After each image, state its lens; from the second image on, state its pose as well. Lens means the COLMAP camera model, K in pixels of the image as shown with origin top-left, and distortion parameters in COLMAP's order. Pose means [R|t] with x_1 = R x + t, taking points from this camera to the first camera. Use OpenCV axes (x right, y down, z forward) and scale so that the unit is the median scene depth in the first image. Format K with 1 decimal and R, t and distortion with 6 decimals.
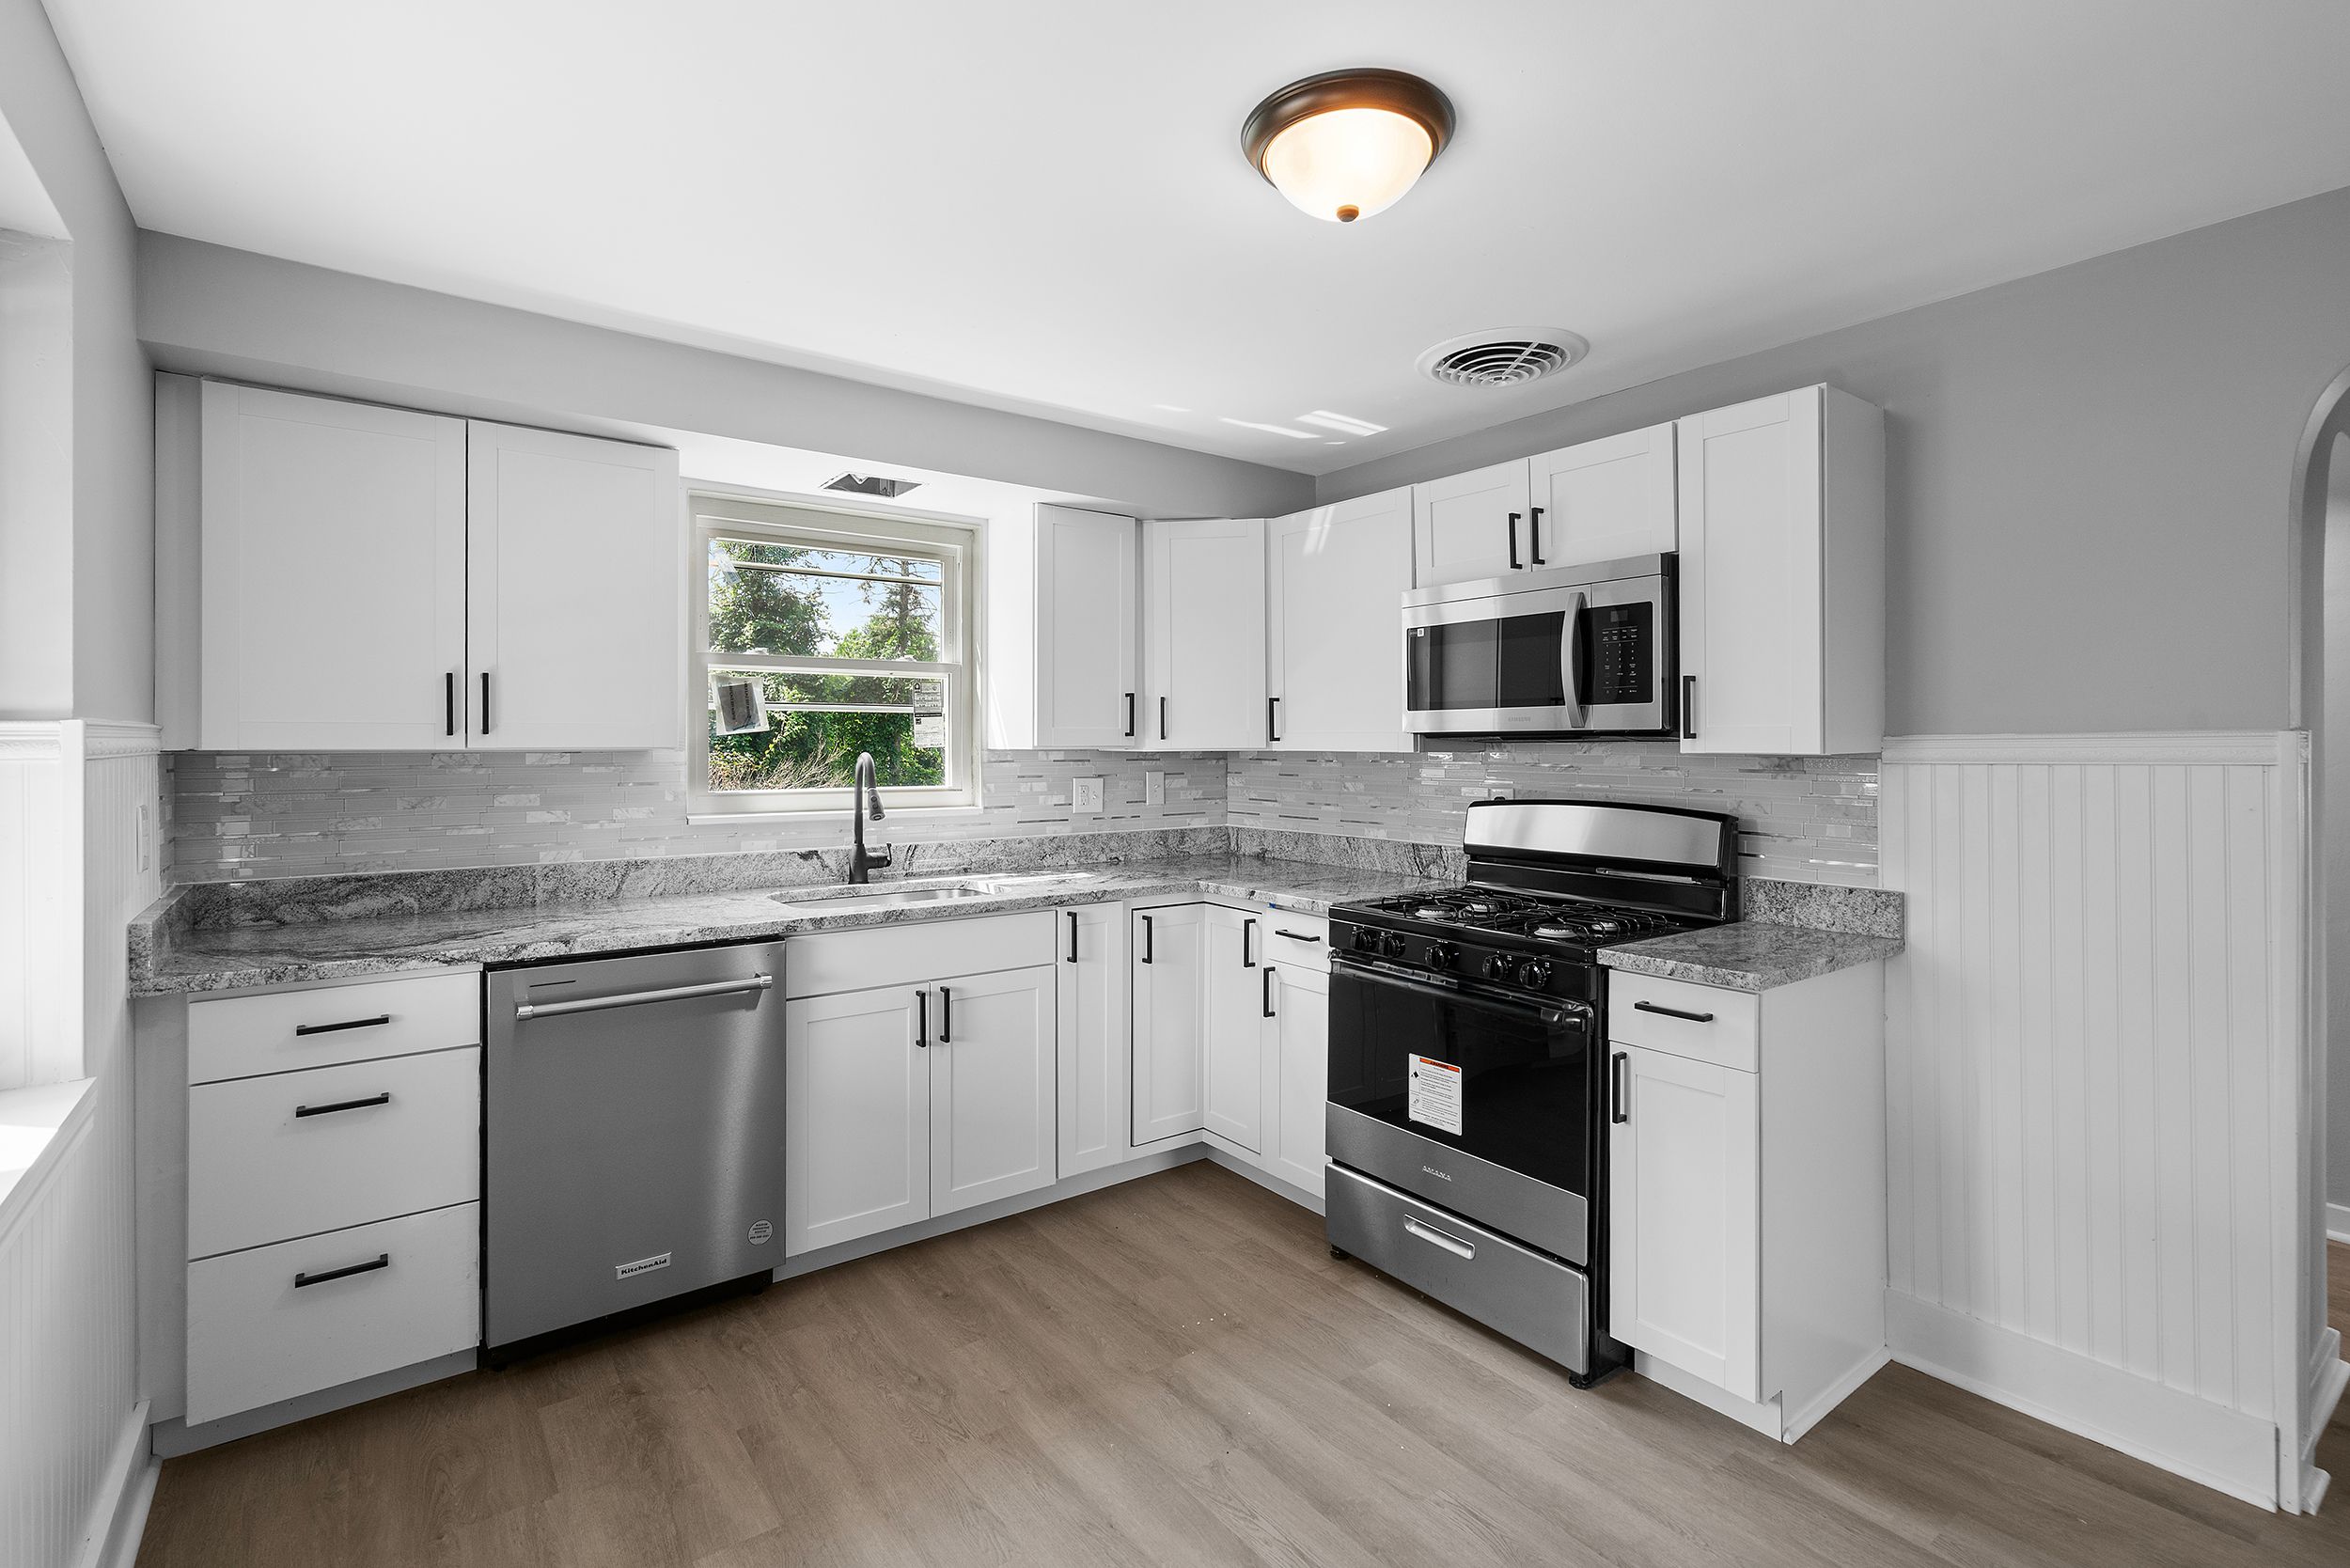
lens RADIAL K [[1078.7, 0, 1181.0], [0, 1078.7, 750.0], [0, 0, 1]] dist [-0.006432, 0.004769]
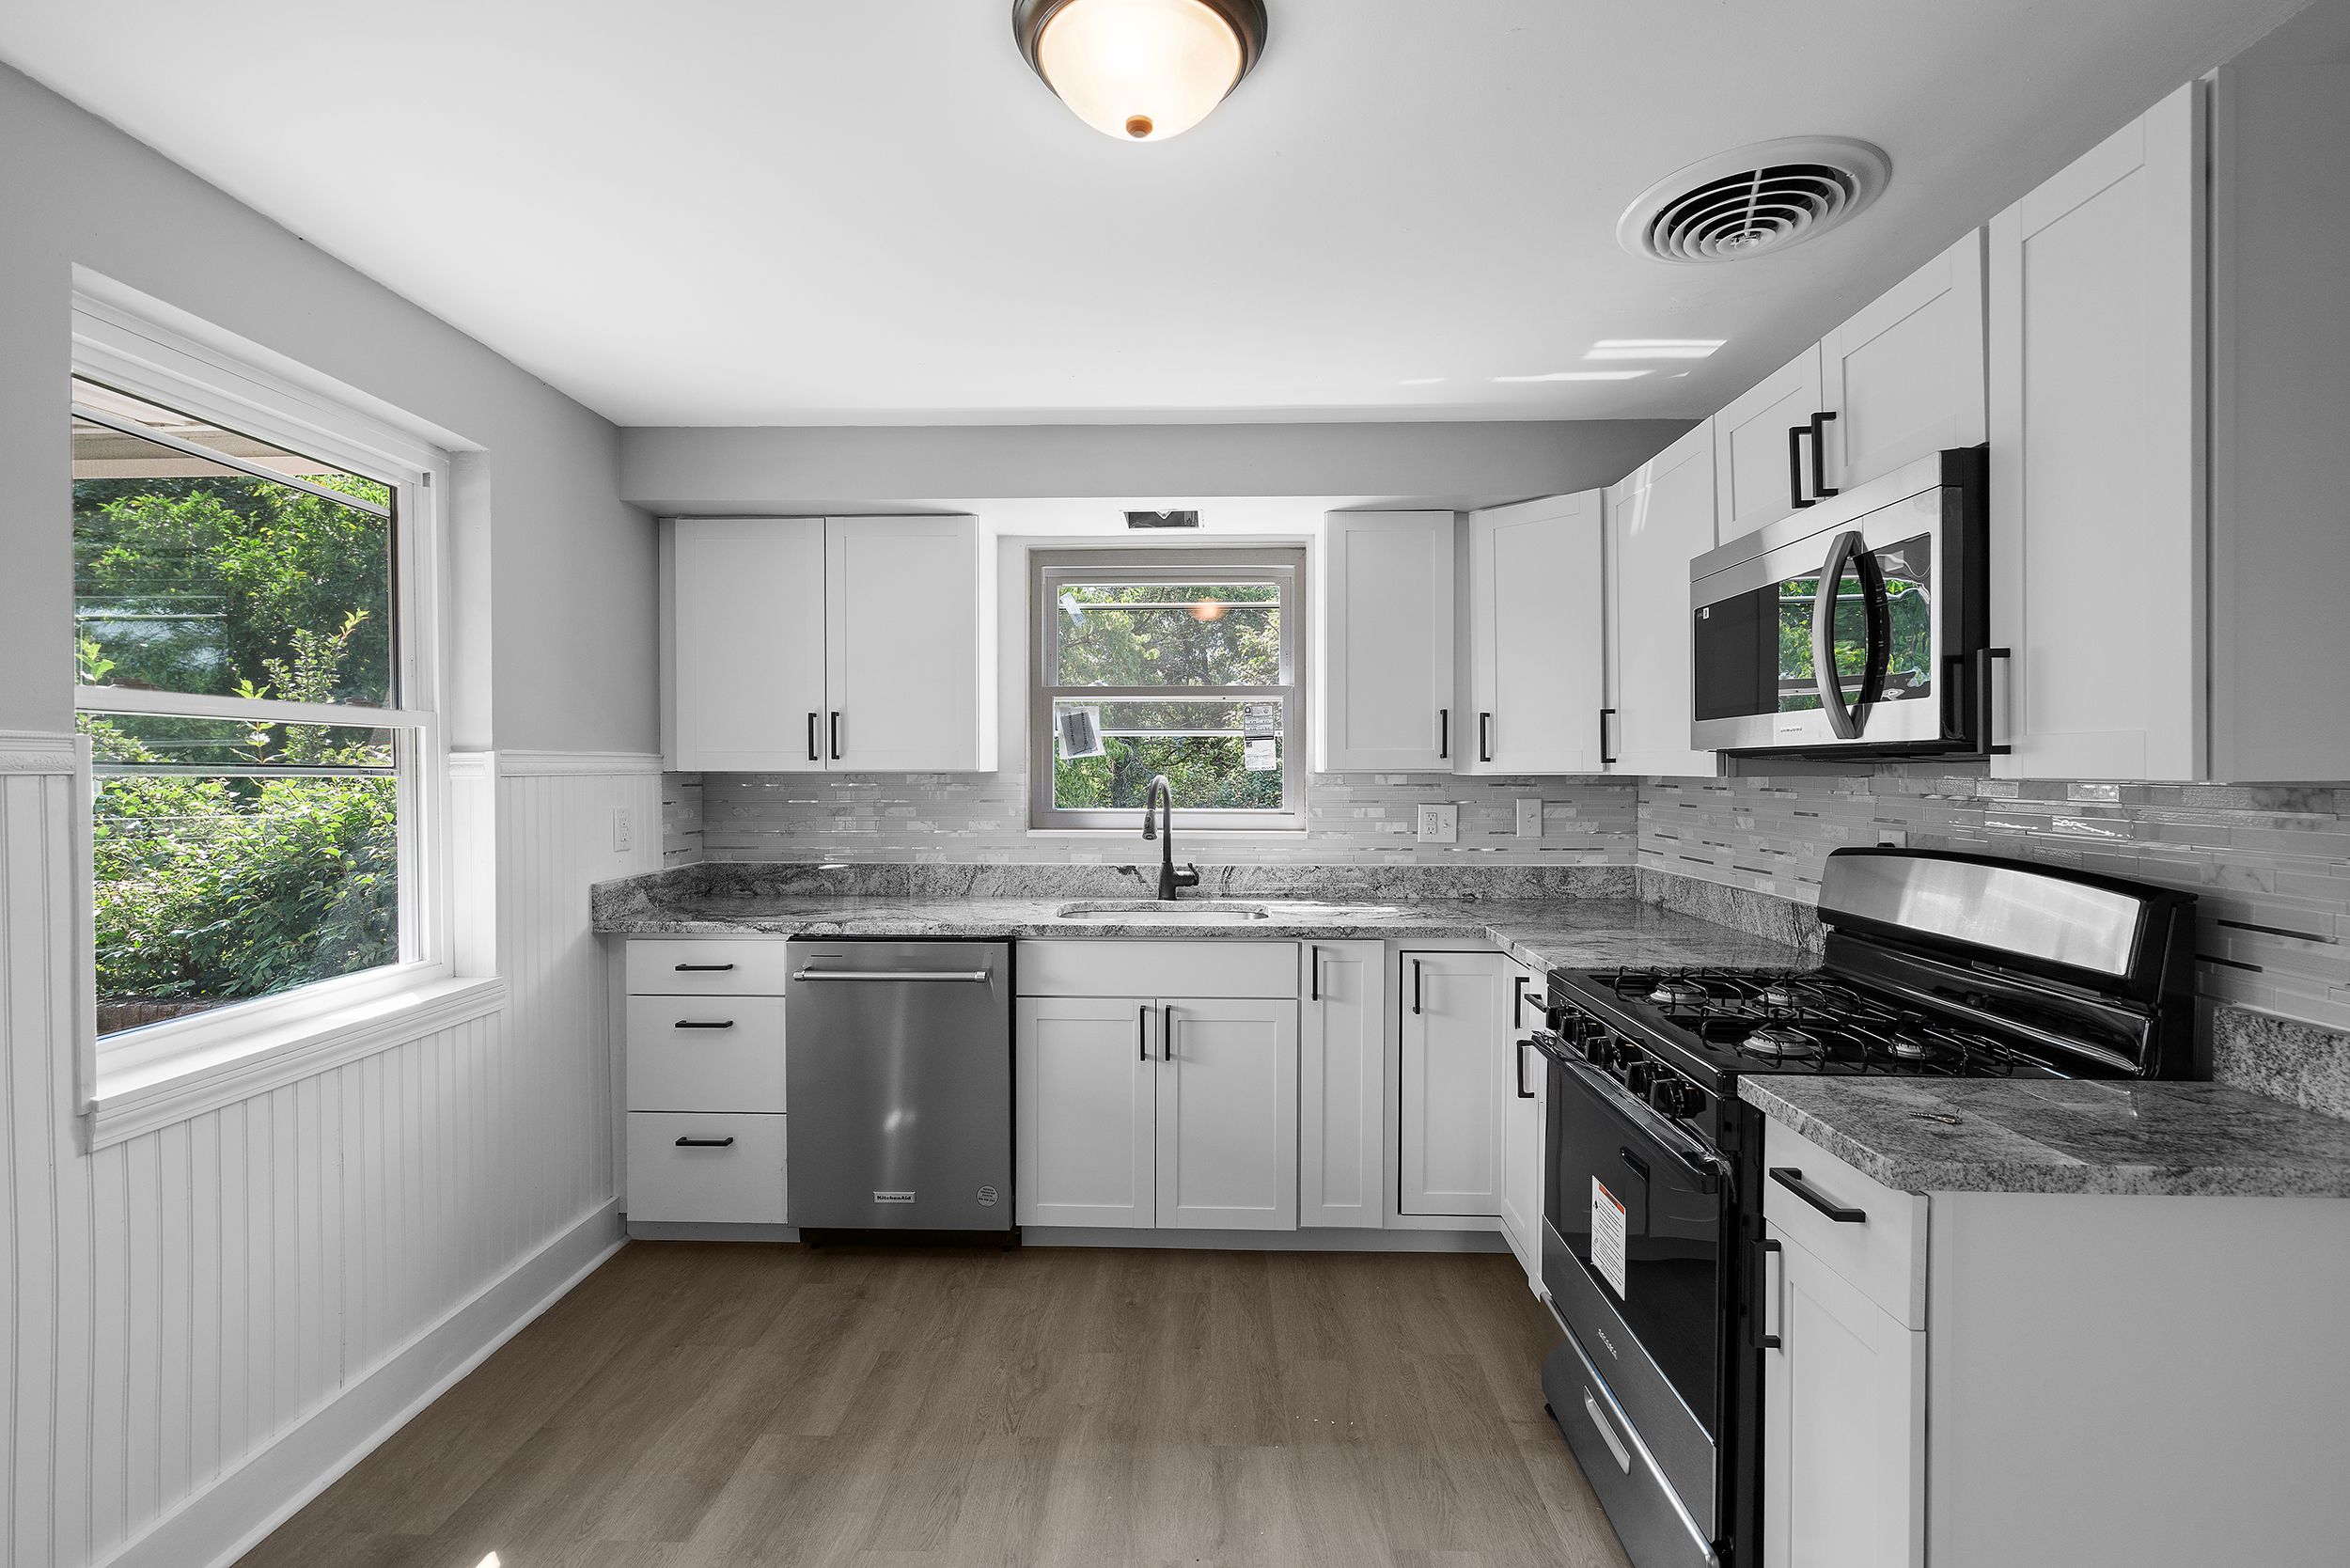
lens RADIAL K [[1078.7, 0, 1178.9], [0, 1078.7, 786.1], [0, 0, 1]] dist [-0.006432, 0.004769]
pose [[0.779738, 0.009527, -0.626034, 0.432516], [-0.002538, 0.999924, 0.012056, 0.000639], [0.626101, -0.007812, 0.779703, 0.221132]]
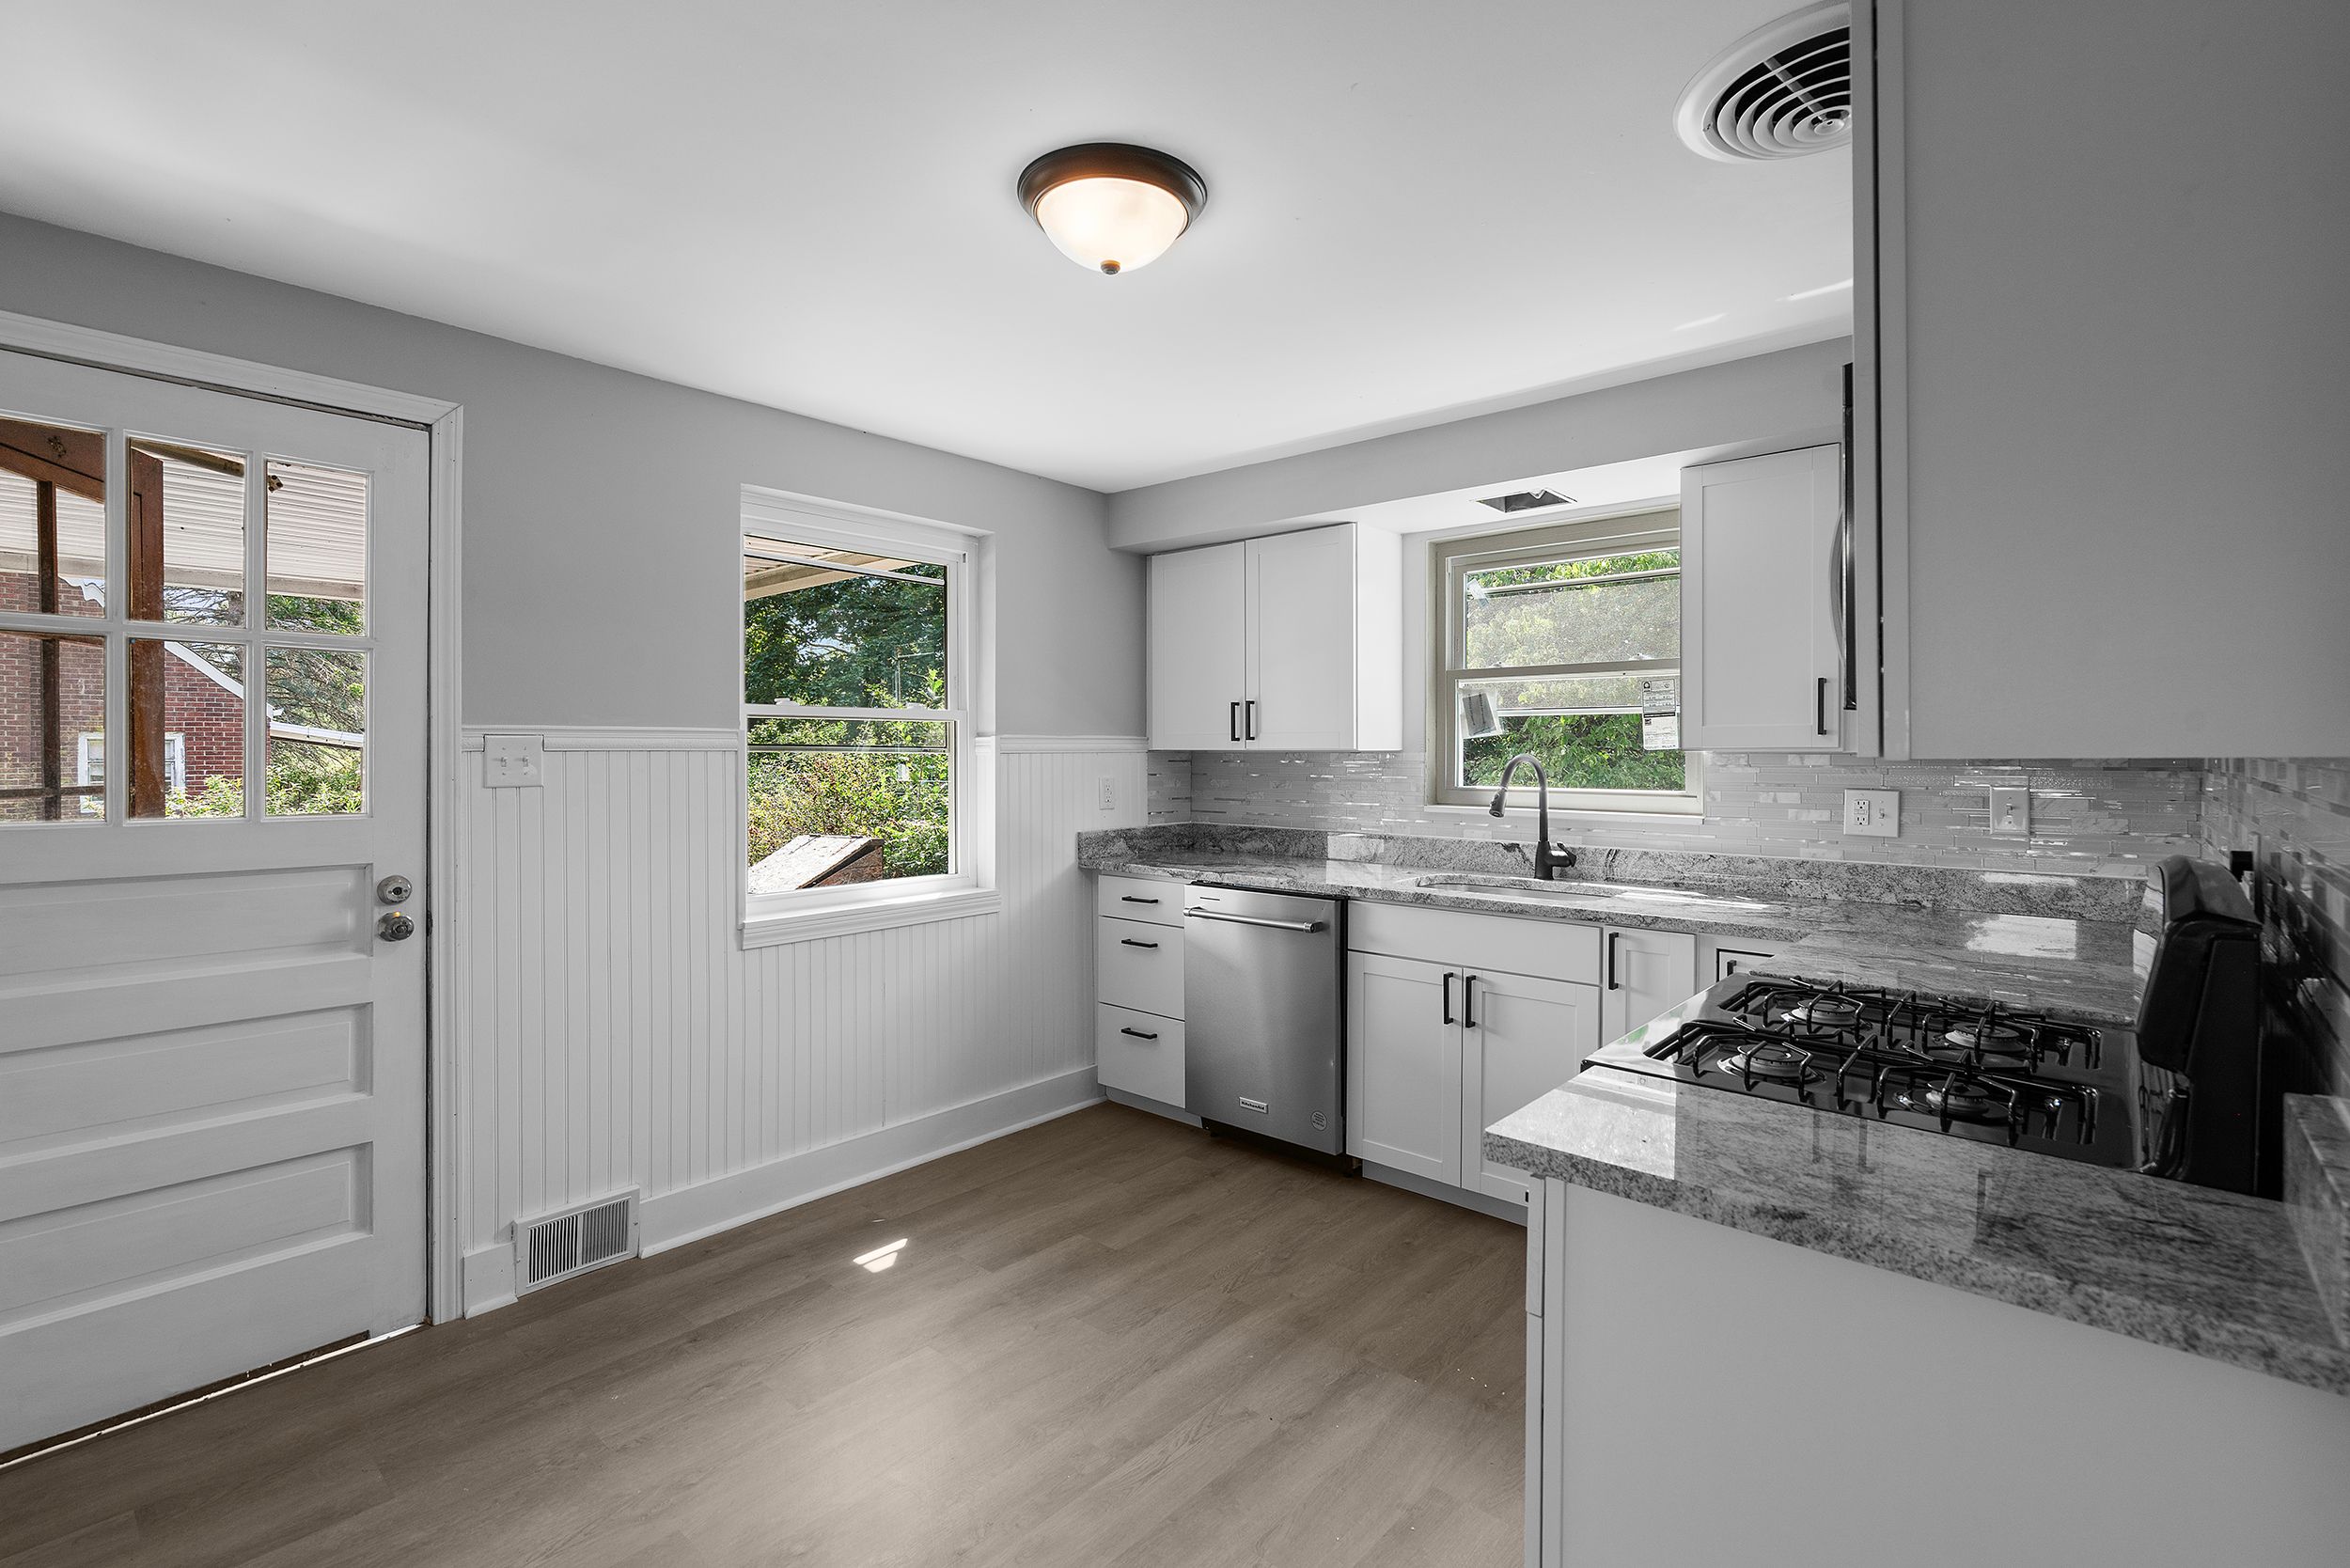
lens RADIAL K [[1078.7, 0, 1171.7], [0, 1078.7, 762.0], [0, 0, 1]] dist [-0.006432, 0.004769]
pose [[0.199075, 0.009420, -0.979939, 0.772943], [-0.005203, 0.999950, 0.008556, 0.003462], [0.979970, 0.003395, 0.199114, 0.513348]]
